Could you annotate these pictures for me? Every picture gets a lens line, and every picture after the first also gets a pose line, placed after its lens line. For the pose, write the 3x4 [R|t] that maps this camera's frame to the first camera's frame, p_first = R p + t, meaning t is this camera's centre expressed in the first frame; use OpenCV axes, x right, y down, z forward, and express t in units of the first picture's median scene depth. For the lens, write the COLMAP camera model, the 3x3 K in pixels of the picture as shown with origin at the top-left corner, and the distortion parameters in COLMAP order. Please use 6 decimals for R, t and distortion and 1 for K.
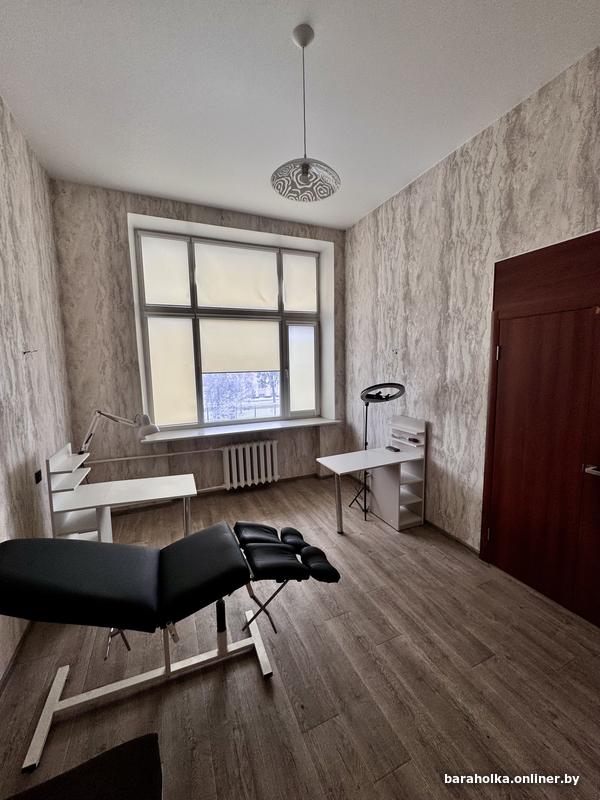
lens RADIAL K [[321.2, 0, 300.7], [0, 321.2, 397.6], [0, 0, 1]] dist [-0.000620, -0.000069]
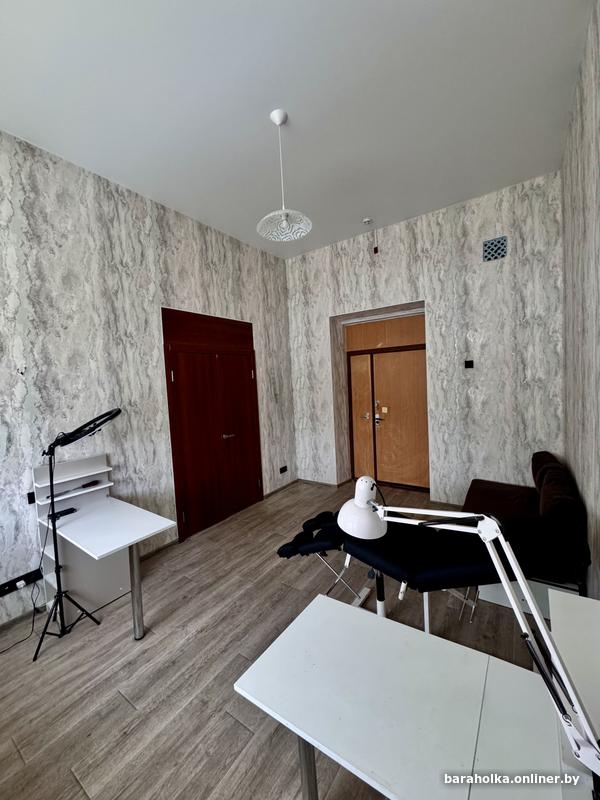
lens RADIAL K [[321.2, 0, 300.1], [0, 321.2, 397.1], [0, 0, 1]] dist [-0.000620, -0.000069]
pose [[-0.535161, 0.005266, 0.844734, -0.745685], [0.152622, 0.984127, 0.090555, -0.088099], [-0.830849, 0.177386, -0.527470, 1.211034]]
